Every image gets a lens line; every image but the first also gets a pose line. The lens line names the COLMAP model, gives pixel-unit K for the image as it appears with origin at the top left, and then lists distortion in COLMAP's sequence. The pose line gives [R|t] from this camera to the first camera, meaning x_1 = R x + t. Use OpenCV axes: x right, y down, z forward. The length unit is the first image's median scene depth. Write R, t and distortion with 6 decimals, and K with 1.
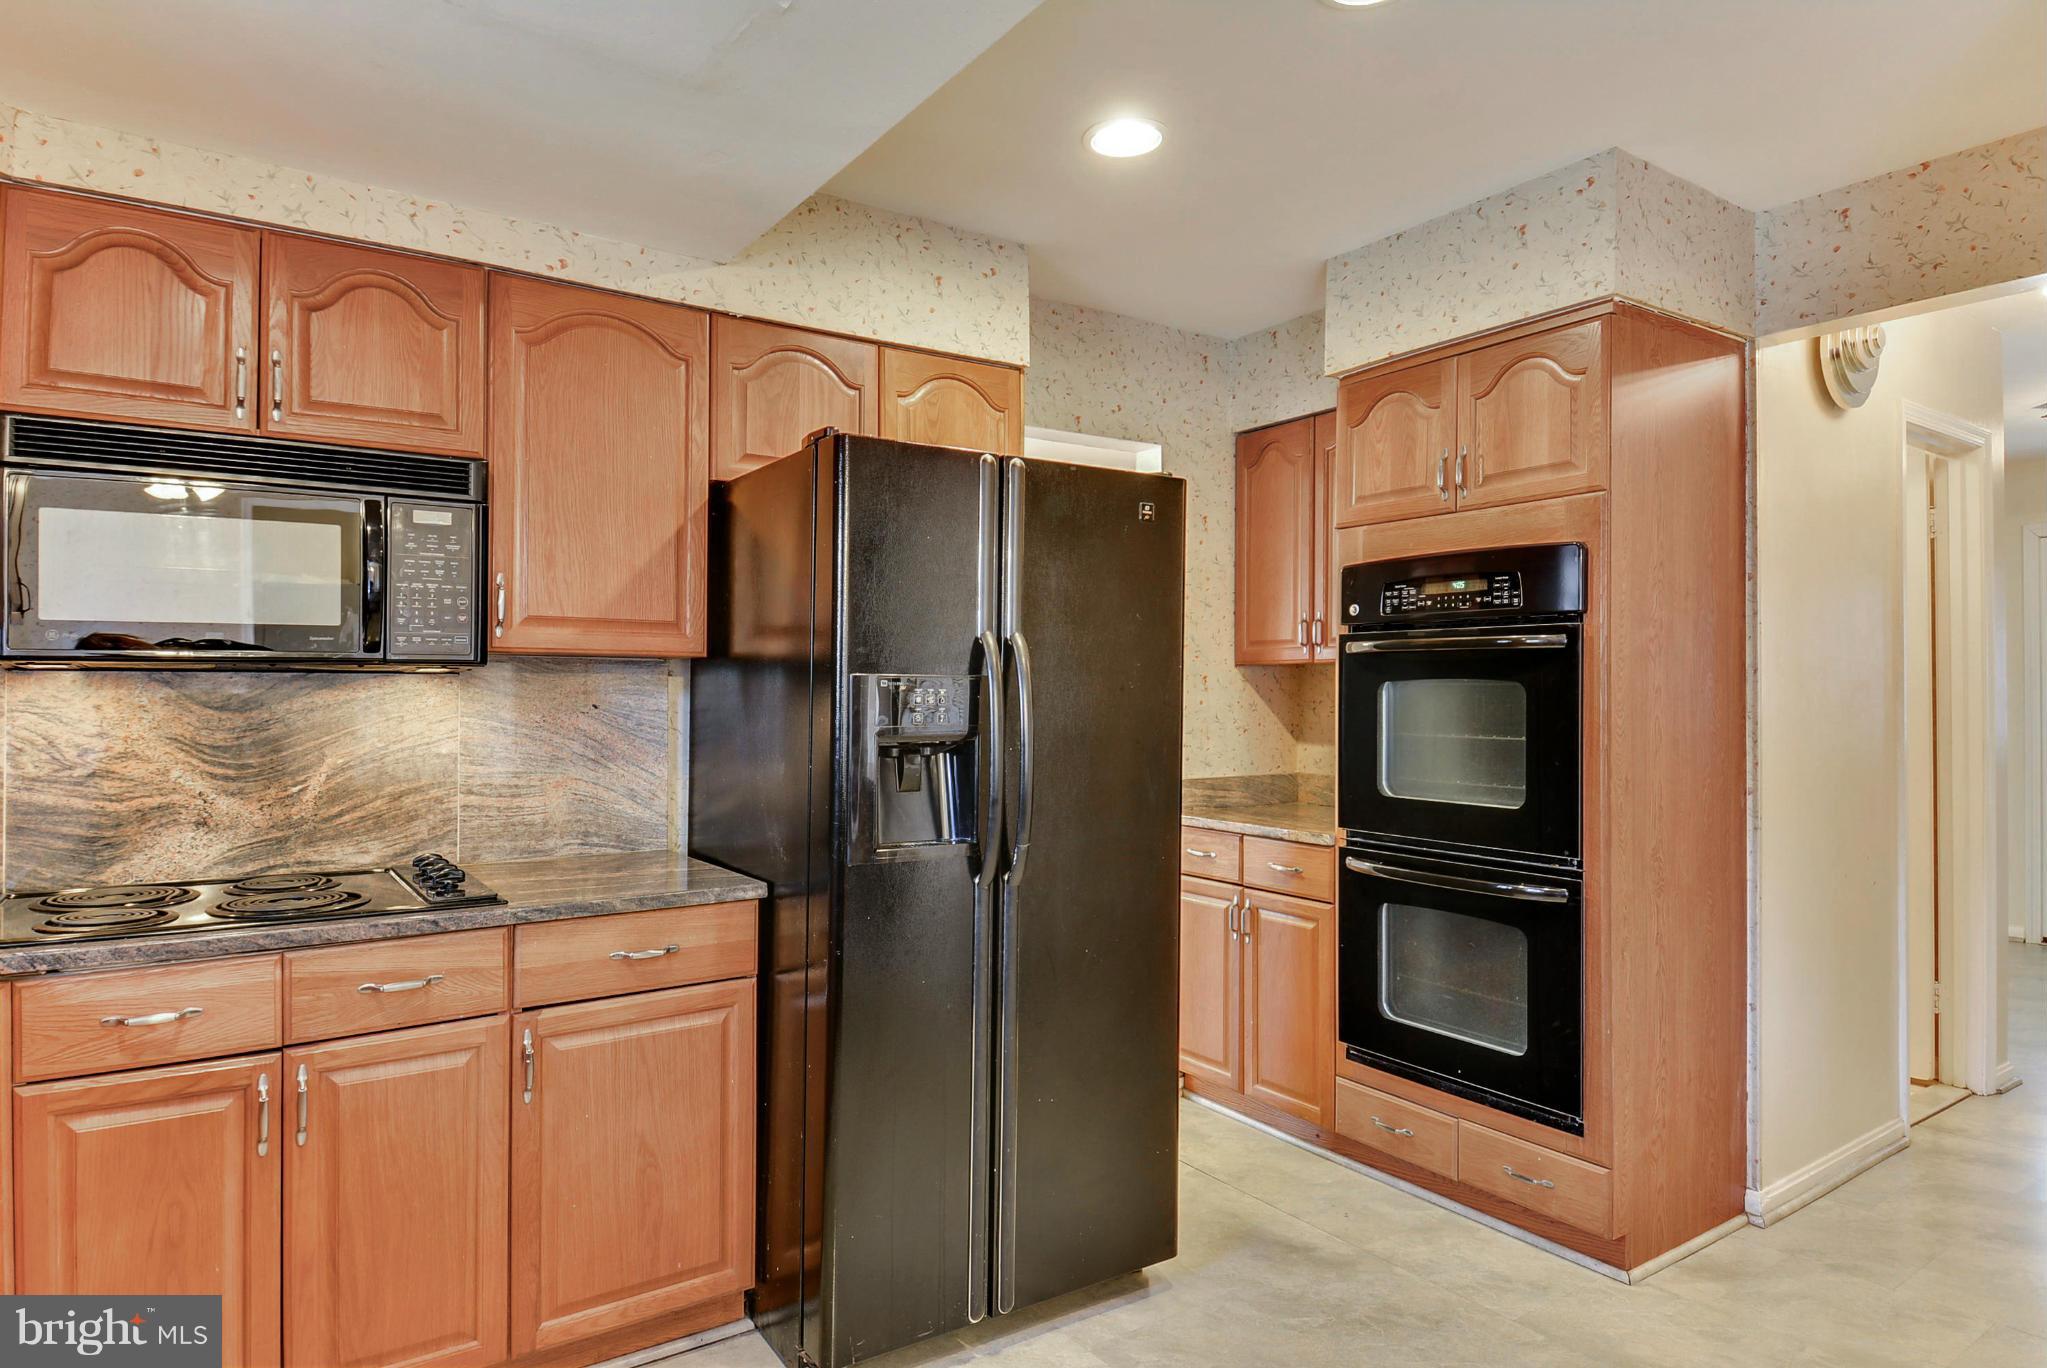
lens RADIAL K [[1138.8, 0, 1027.2], [0, 1138.8, 675.9], [0, 0, 1]] dist [-0.023631, -0.002166]
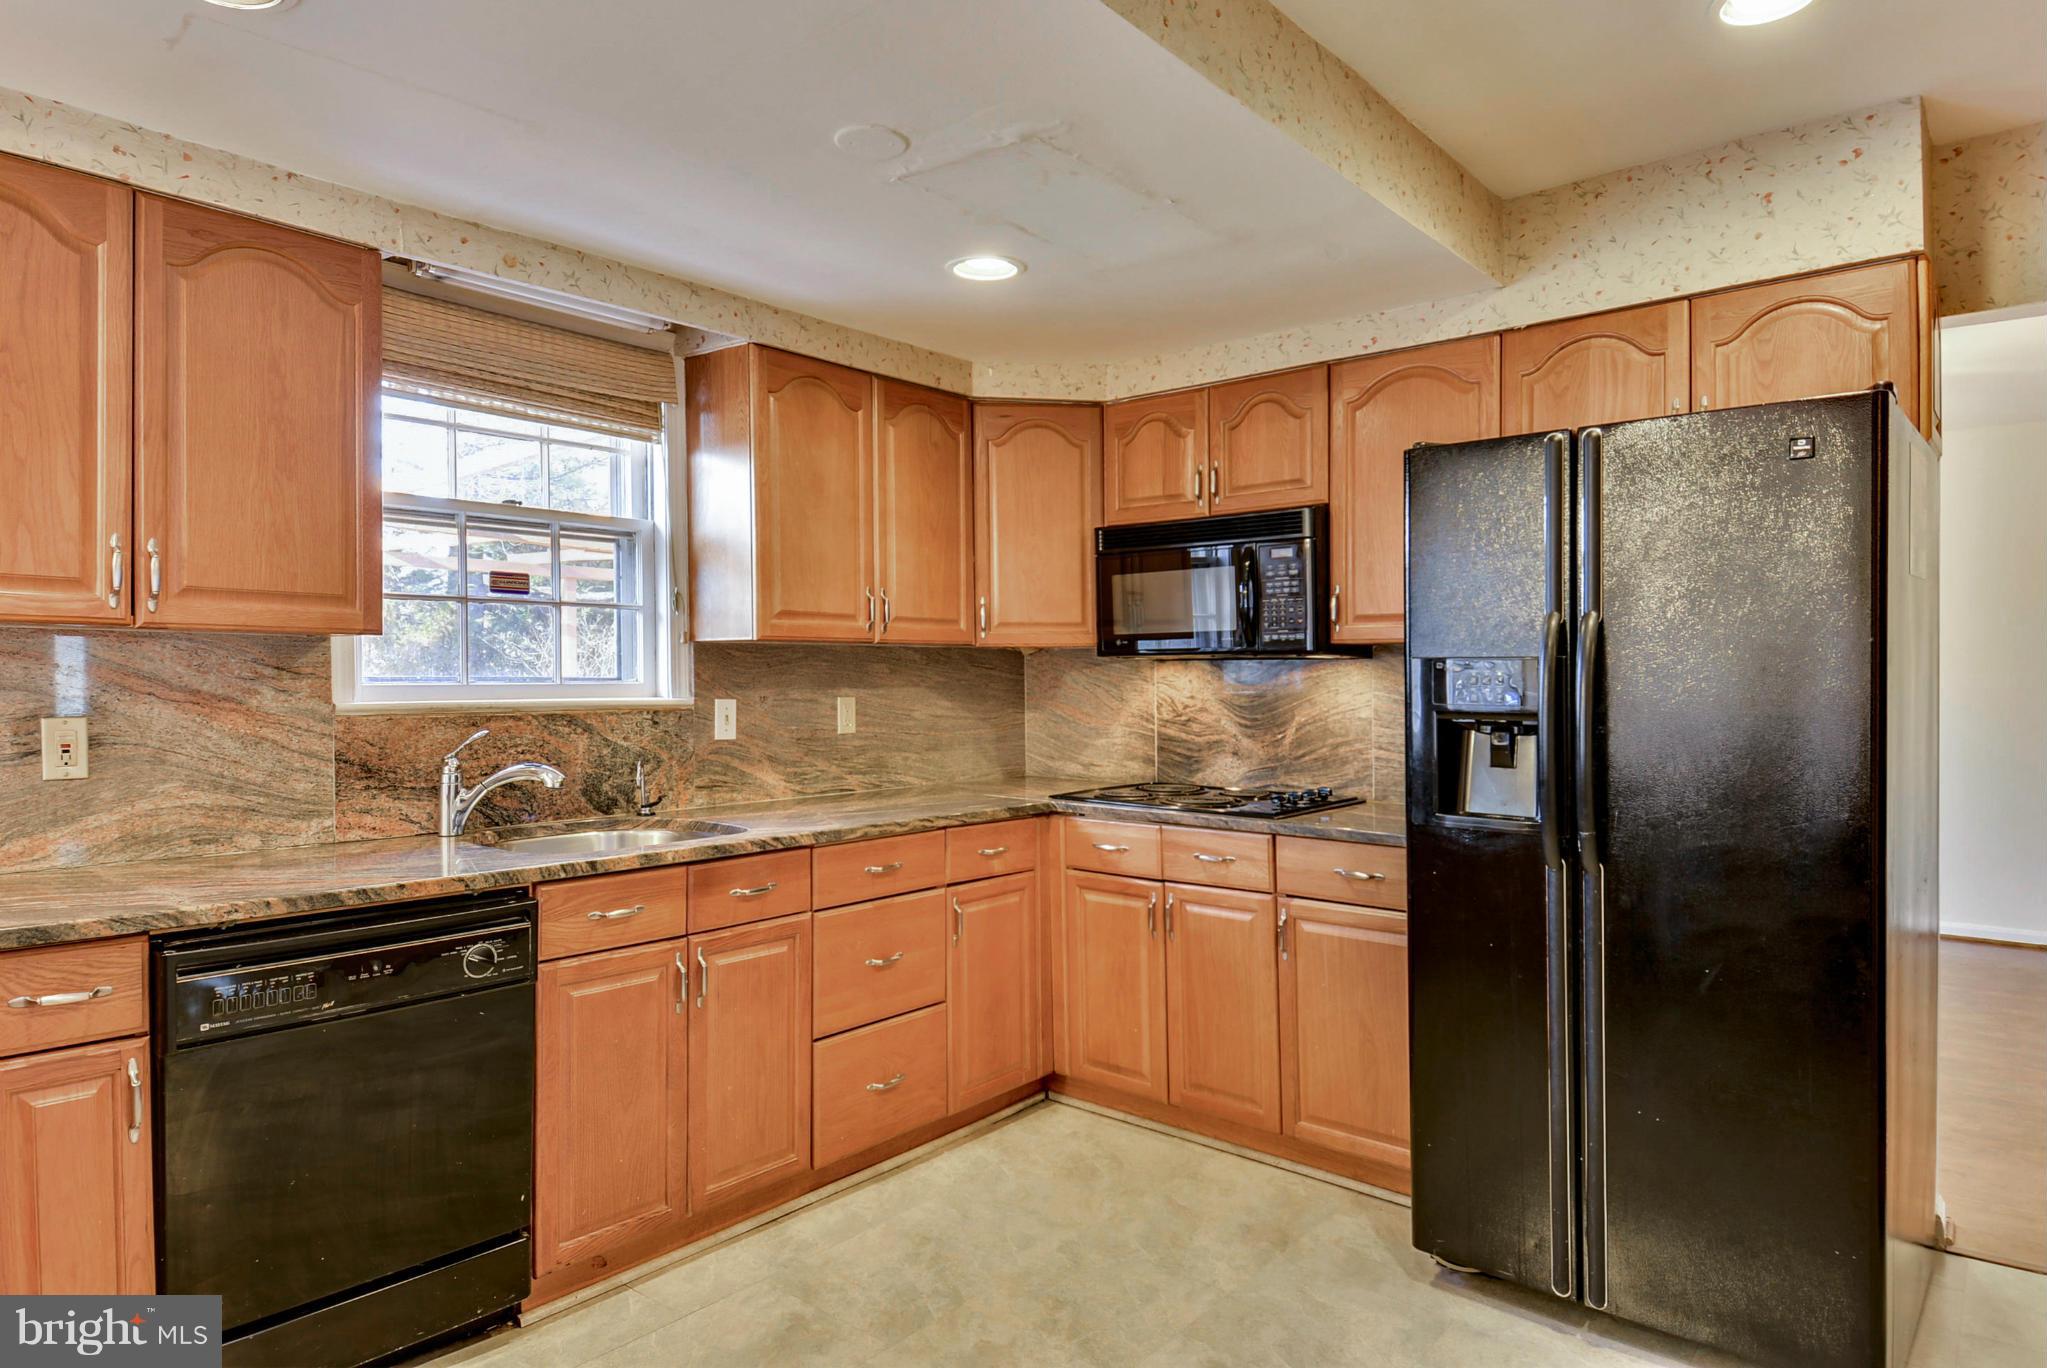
lens RADIAL K [[1138.8, 0, 1027.2], [0, 1138.8, 675.9], [0, 0, 1]] dist [-0.023631, -0.002166]
pose [[0.253485, 0.002970, -0.967335, 0.790734], [0.014217, 0.999876, 0.006796, 0.004158], [0.967235, -0.015475, 0.253412, 0.301303]]
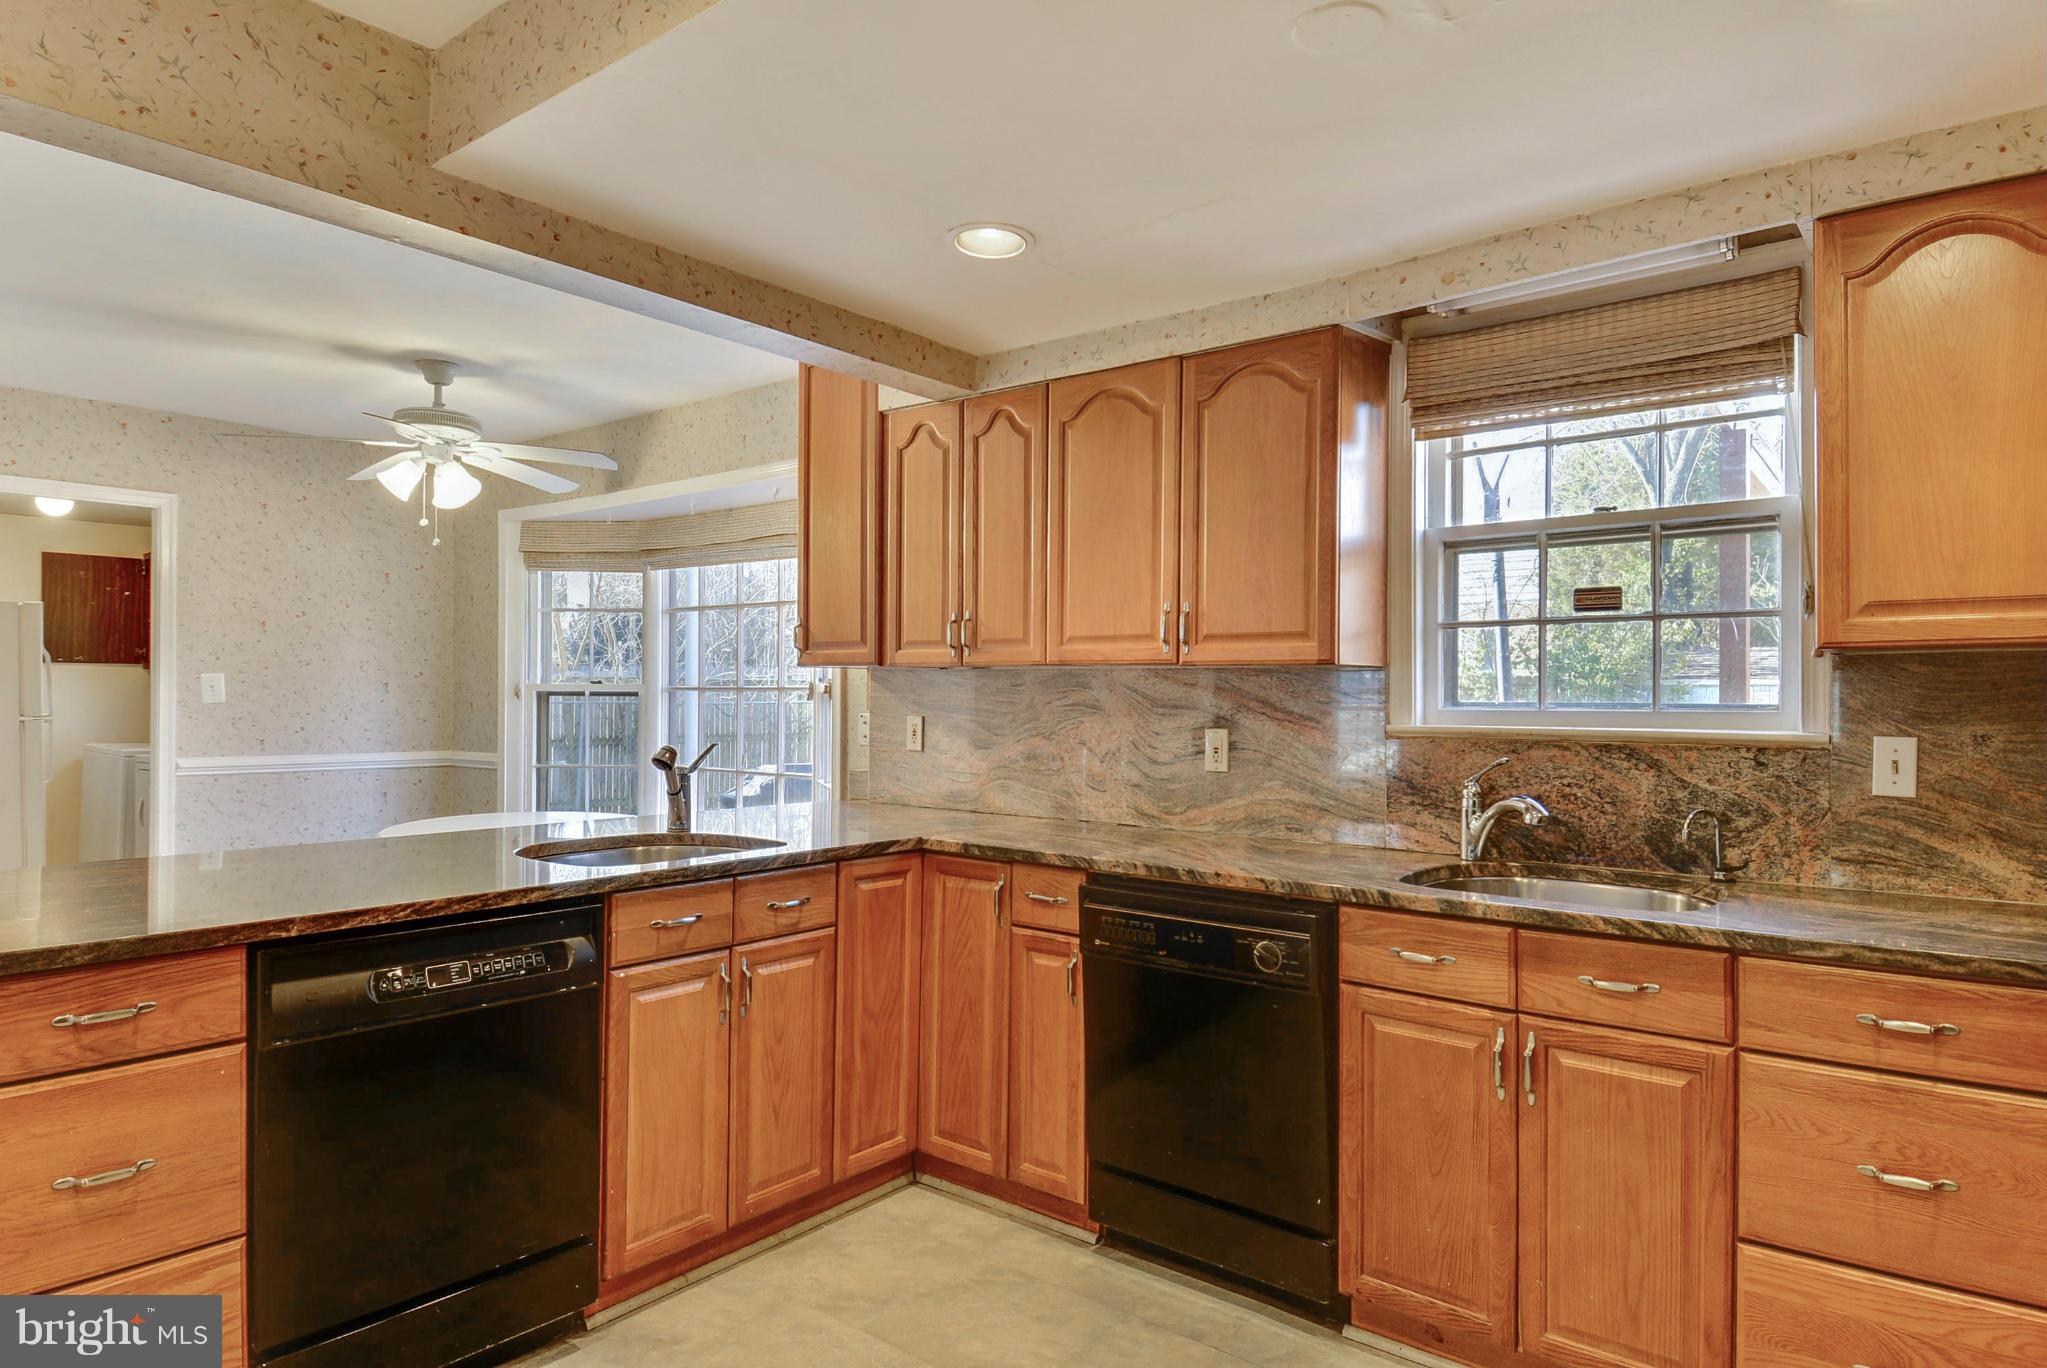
lens RADIAL K [[1207.1, 0, 1060.0], [0, 1207.1, 688.3], [0, 0, 1]] dist [0.001150, -0.002985]
pose [[-0.959680, -0.003398, -0.281075, 0.282105], [0.003180, 0.999732, -0.022942, 0.017699], [0.281077, -0.022911, -0.959412, 1.088970]]
